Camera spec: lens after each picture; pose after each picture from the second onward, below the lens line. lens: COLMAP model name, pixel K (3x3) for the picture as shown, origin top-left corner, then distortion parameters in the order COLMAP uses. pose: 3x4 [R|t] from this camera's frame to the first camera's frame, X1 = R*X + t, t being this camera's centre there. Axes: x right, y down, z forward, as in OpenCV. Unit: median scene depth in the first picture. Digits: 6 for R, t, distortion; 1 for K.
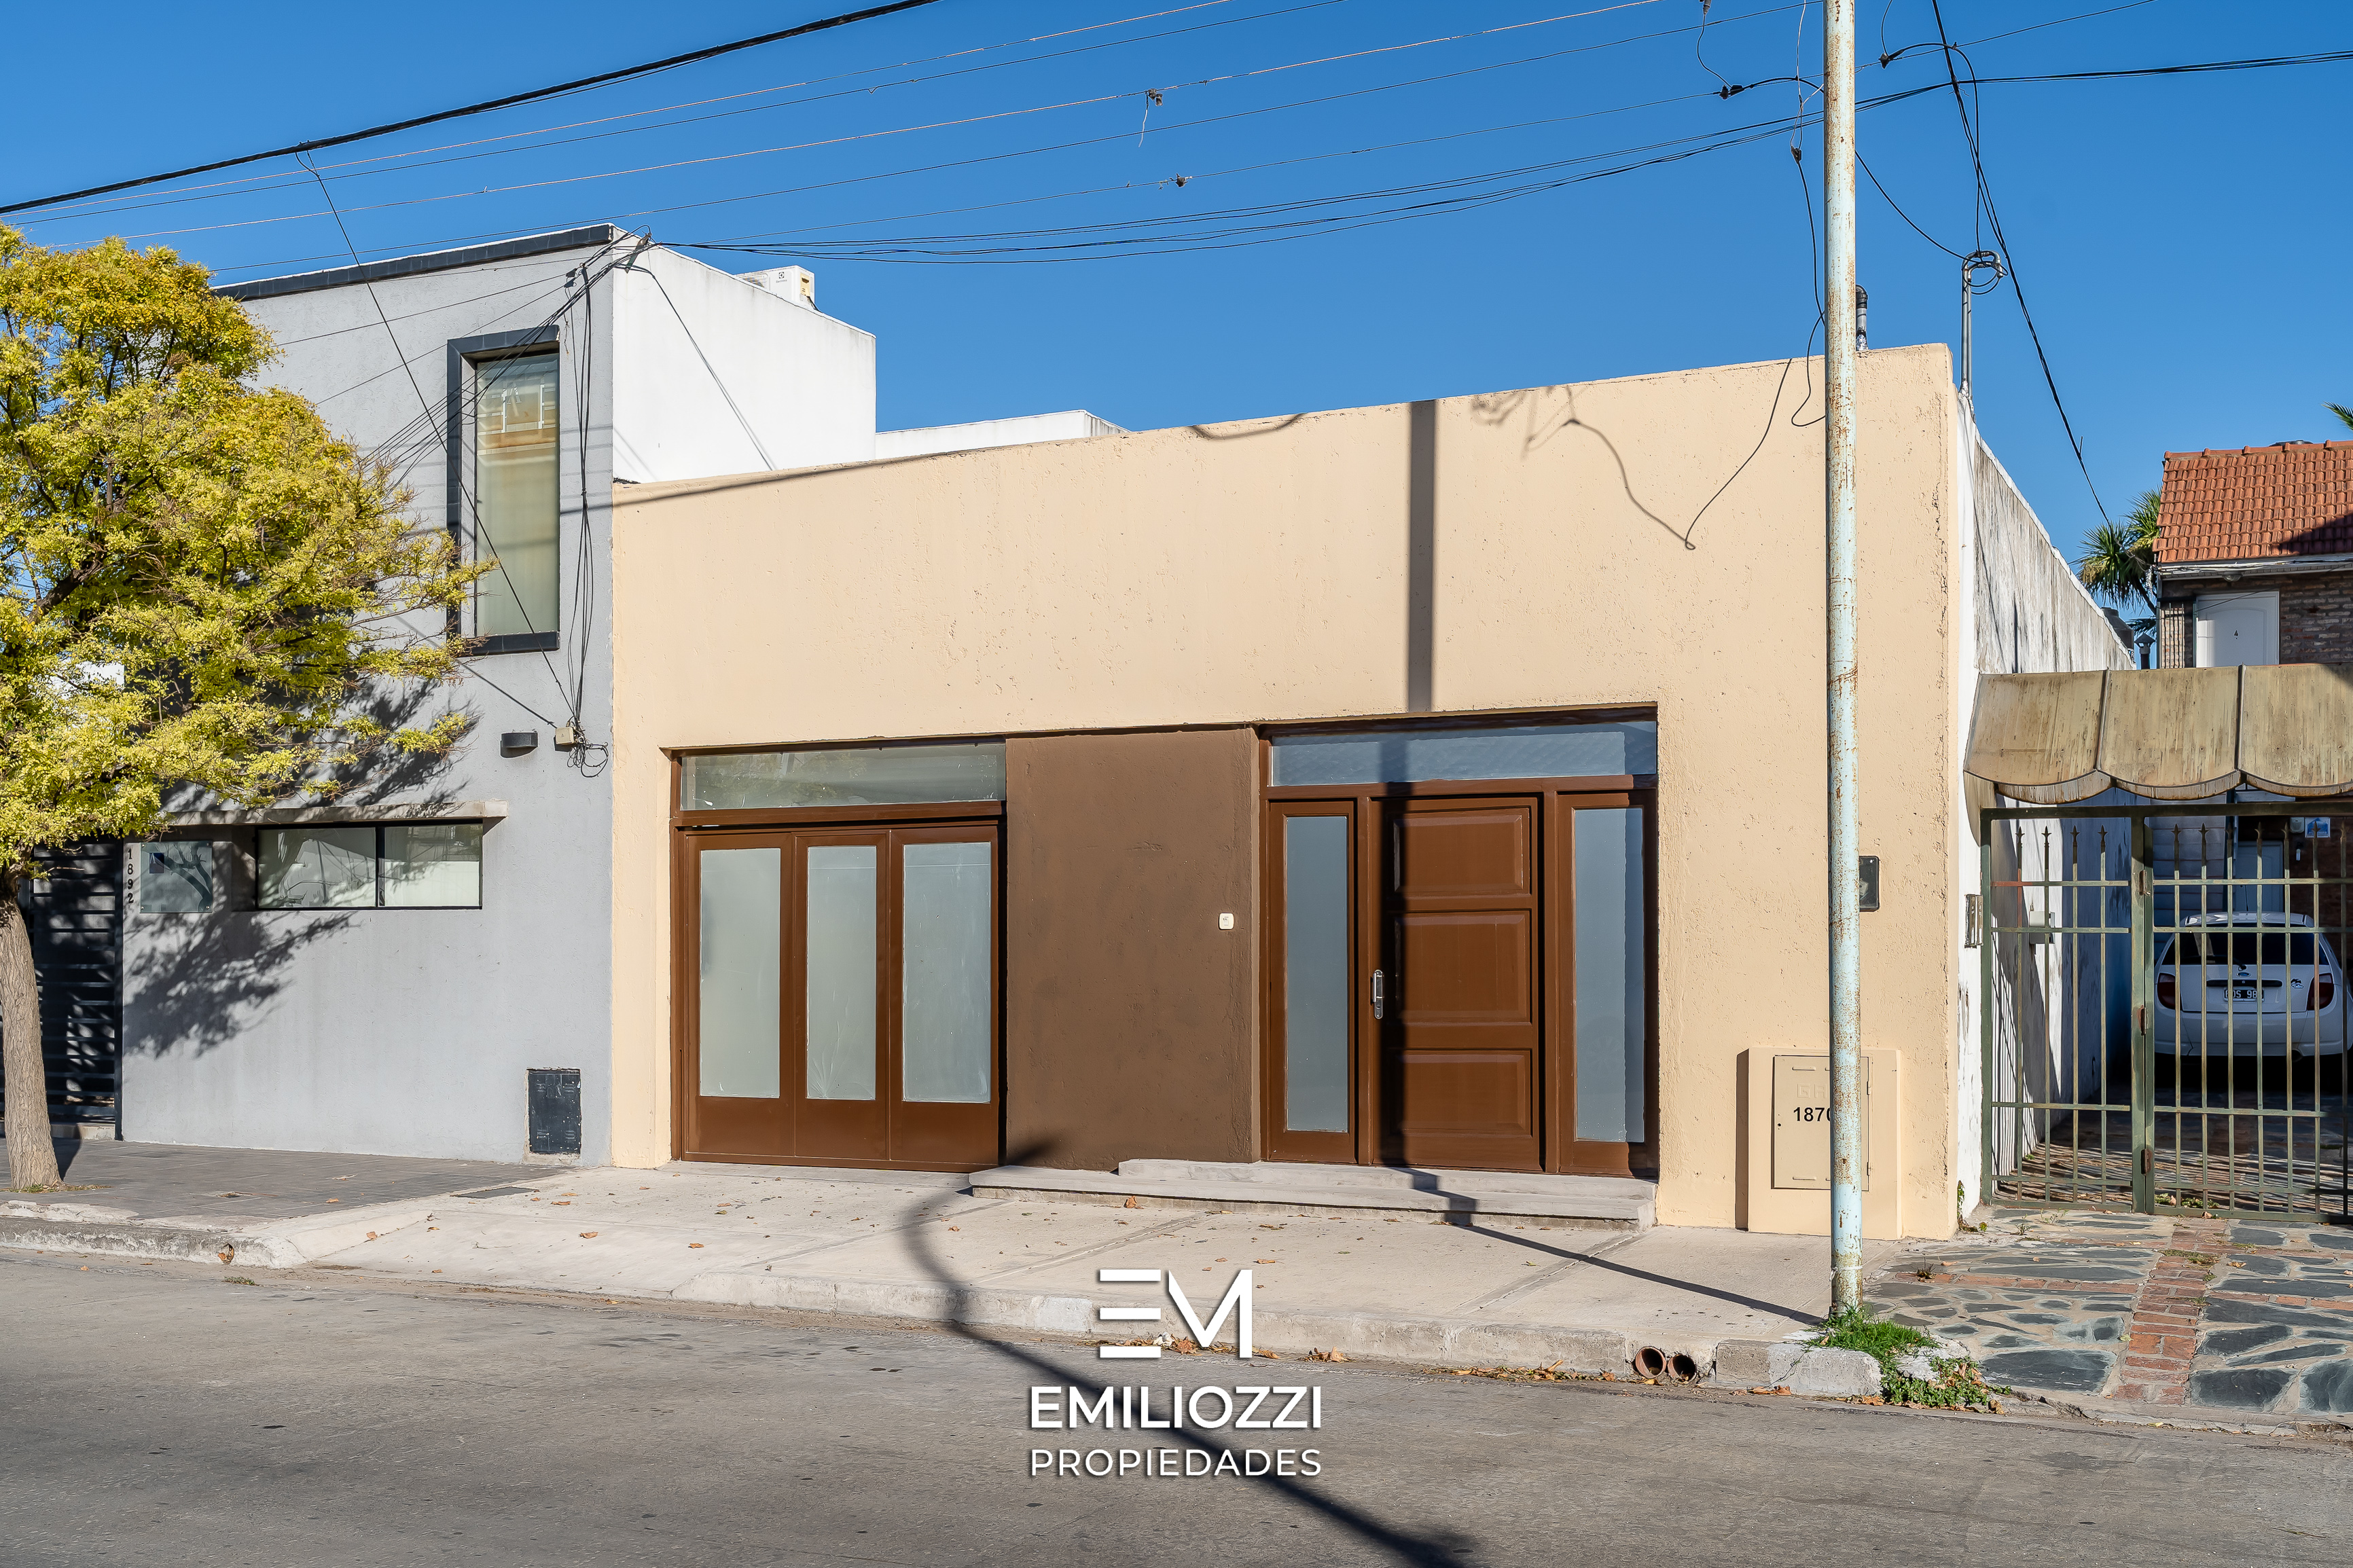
lens RADIAL K [[2369.6, 0, 1176.6], [0, 2369.6, 939.9], [0, 0, 1]] dist [0.004707, 0.004041]
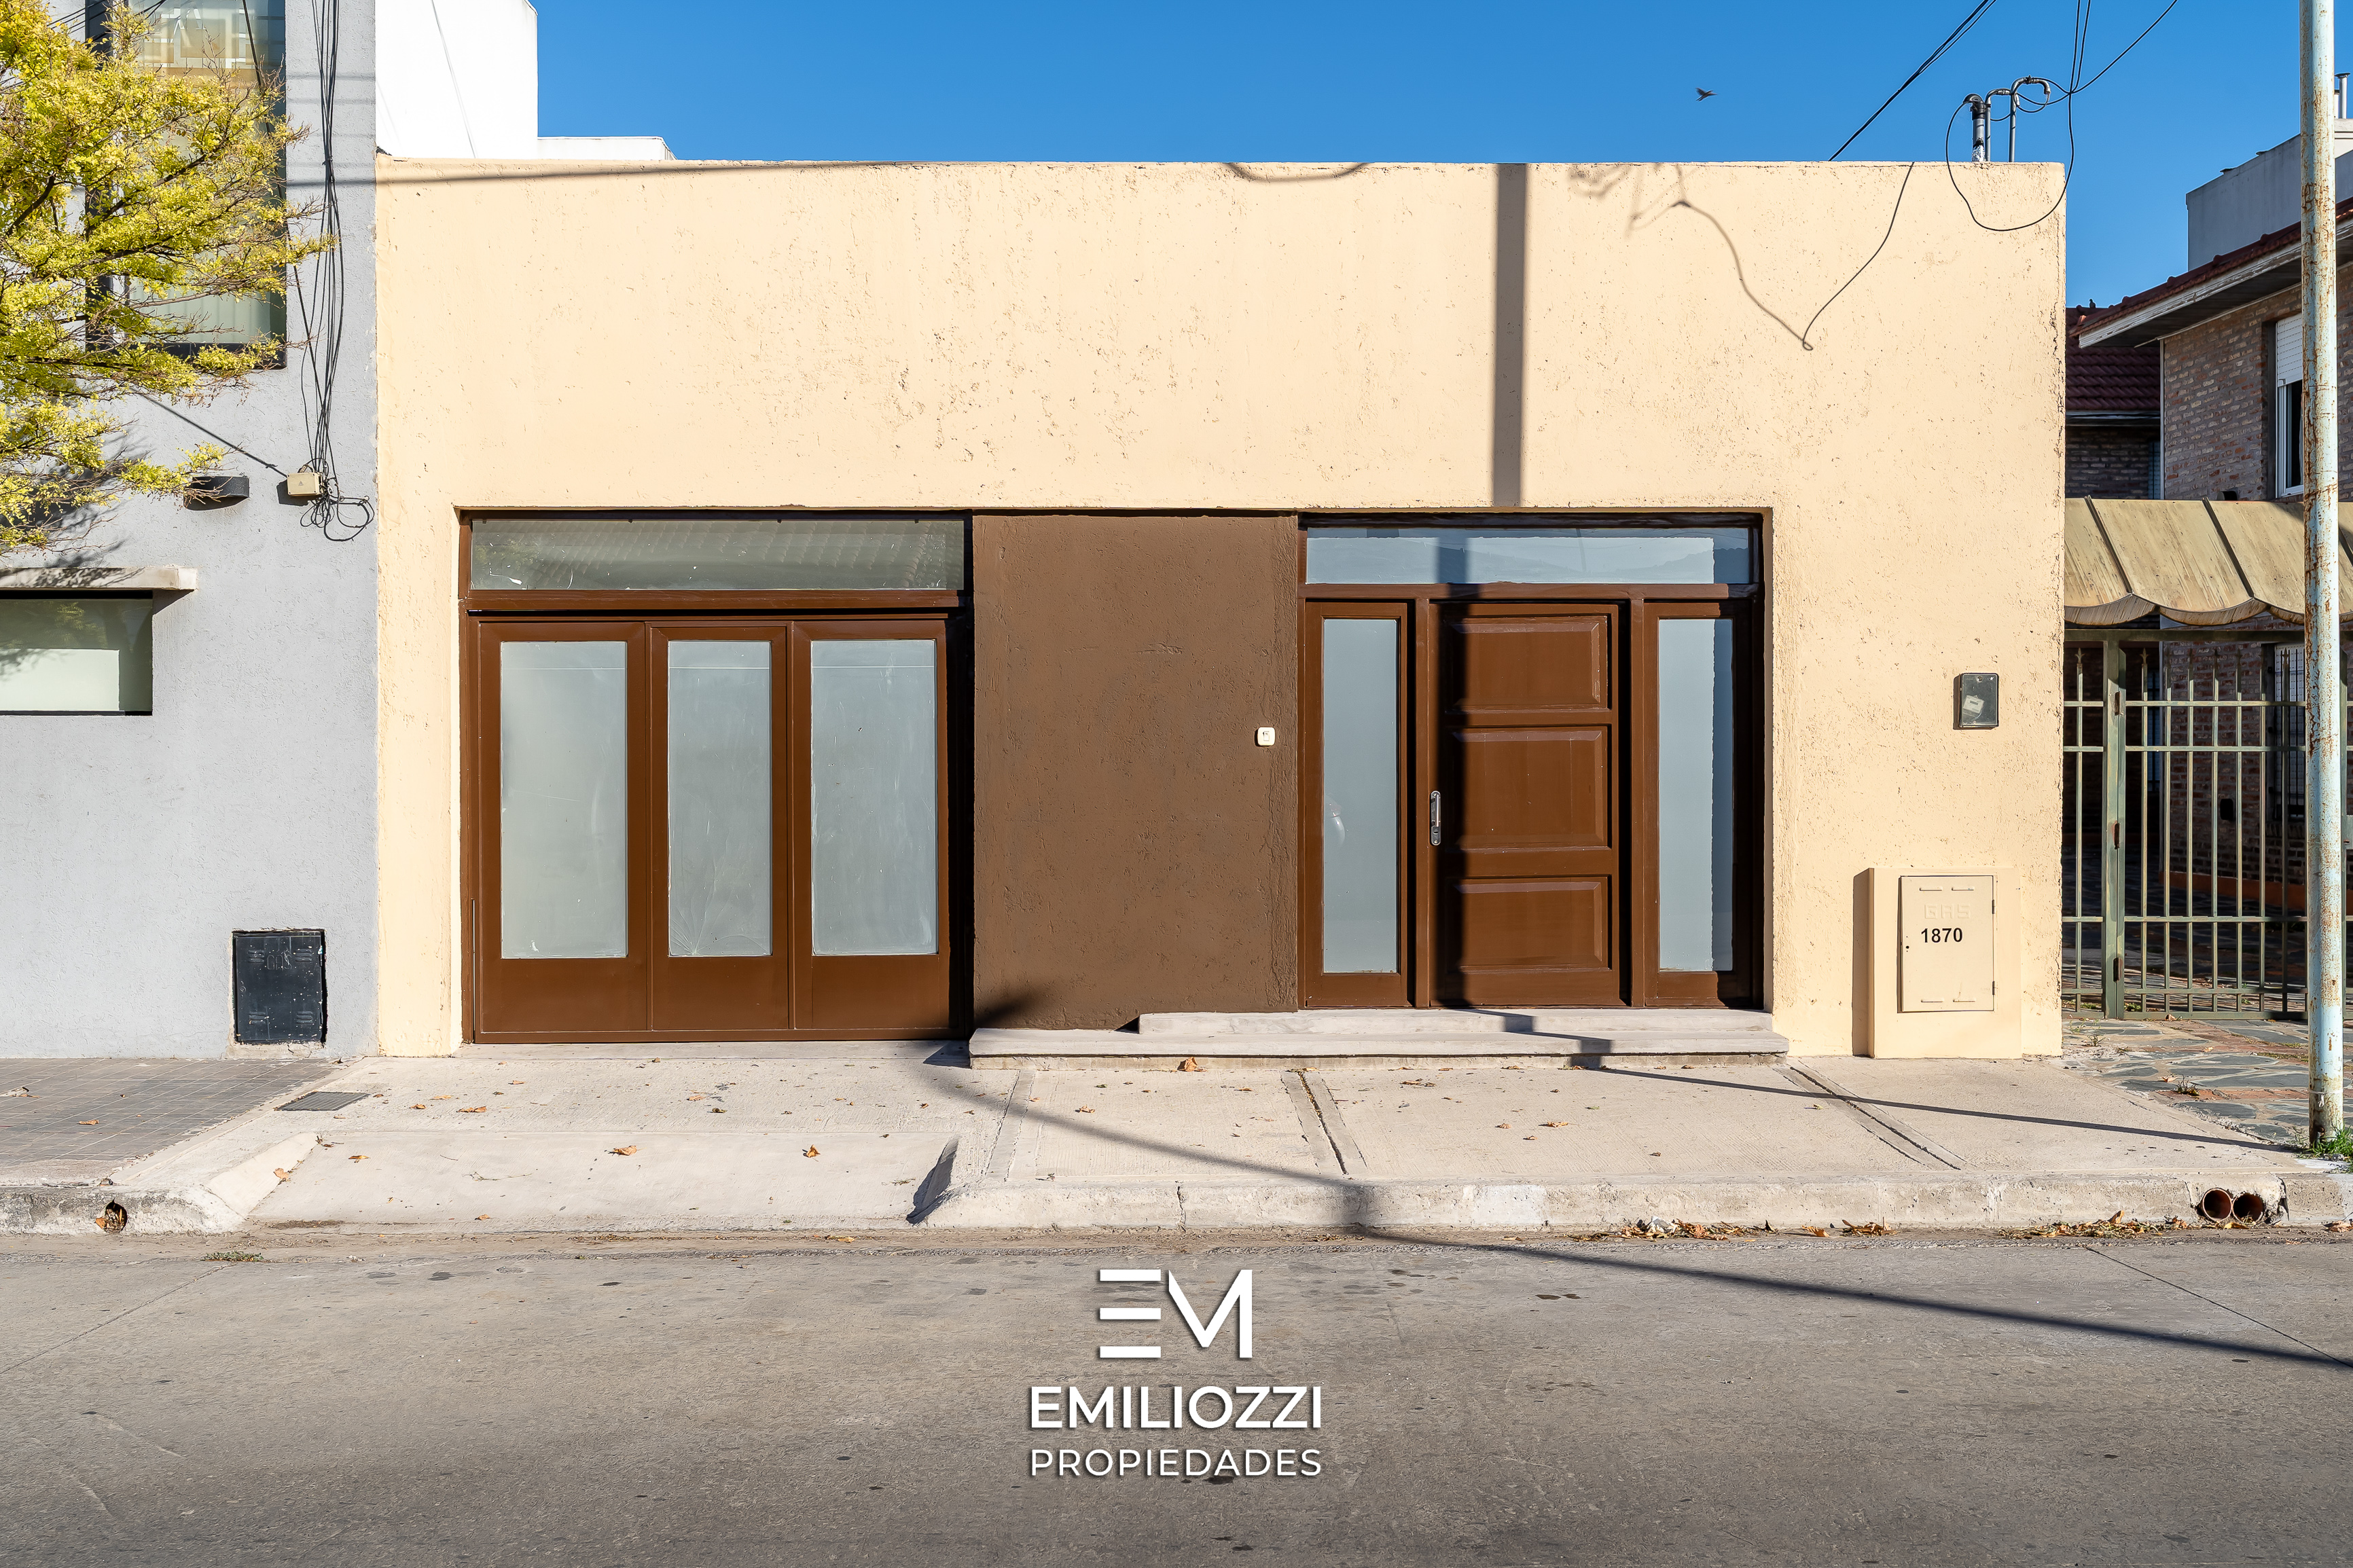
lens RADIAL K [[2373.7, 0, 1176.5], [0, 2373.7, 784.0], [0, 0, 1]] dist [0.003297, 0.000042]
pose [[0.889656, -0.004472, 0.456609, -0.416565], [-0.000403, 0.999944, 0.010579, 0.000476], [-0.456631, -0.009596, 0.889605, 0.242760]]
